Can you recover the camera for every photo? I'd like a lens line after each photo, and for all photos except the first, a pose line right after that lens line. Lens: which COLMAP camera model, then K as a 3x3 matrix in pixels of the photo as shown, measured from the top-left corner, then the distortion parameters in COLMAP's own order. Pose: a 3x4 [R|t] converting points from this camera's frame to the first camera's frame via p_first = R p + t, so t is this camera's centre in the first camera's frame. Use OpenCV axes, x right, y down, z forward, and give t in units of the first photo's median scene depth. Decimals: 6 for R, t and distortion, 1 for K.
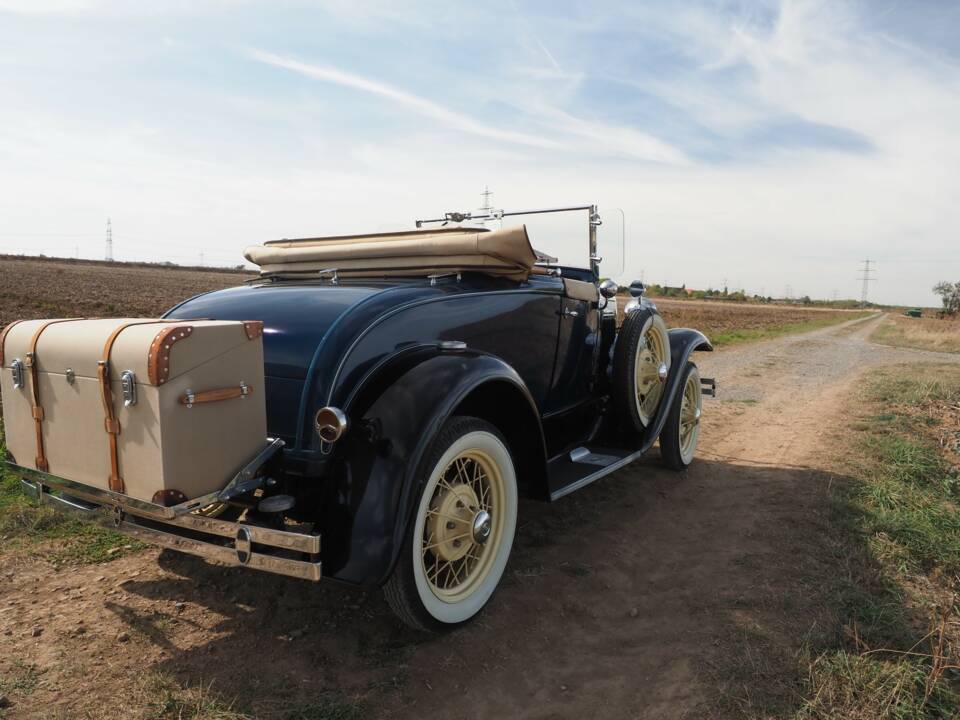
lens RADIAL K [[697.4, 0, 478.7], [0, 697.4, 360.4], [0, 0, 1]] dist [-0.014712, 0.003795]
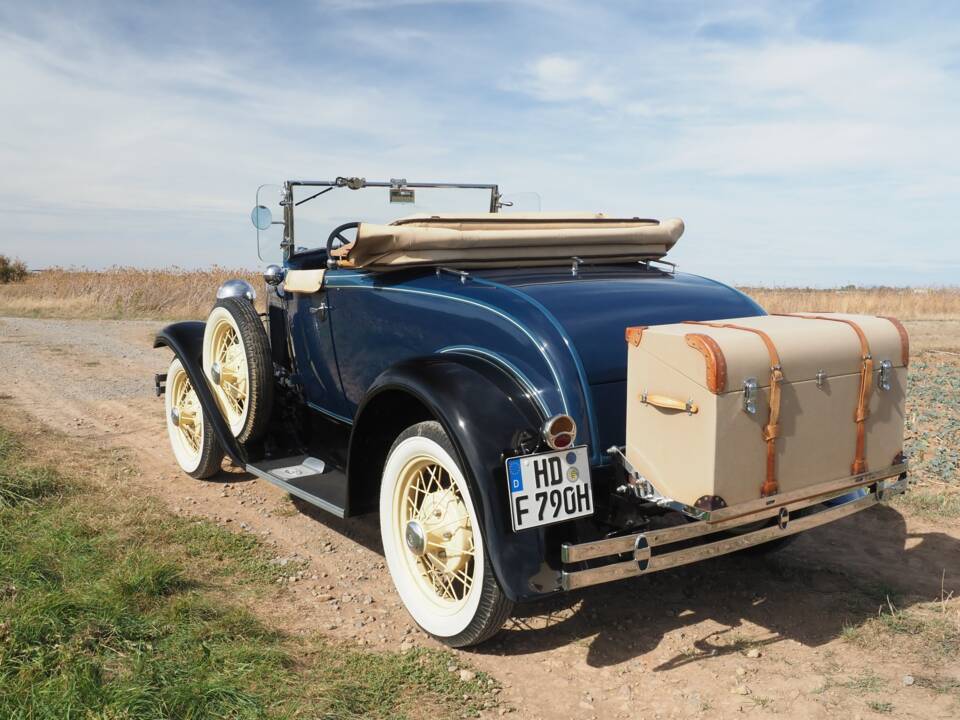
lens RADIAL K [[918.9, 0, 487.2], [0, 918.9, 353.7], [0, 0, 1]] dist [0.002299, 0.000000]
pose [[0.385471, -0.113521, 0.915710, -1.229049], [0.096372, 0.991929, 0.082402, -0.104701], [-0.917674, 0.056485, 0.393300, 0.571436]]
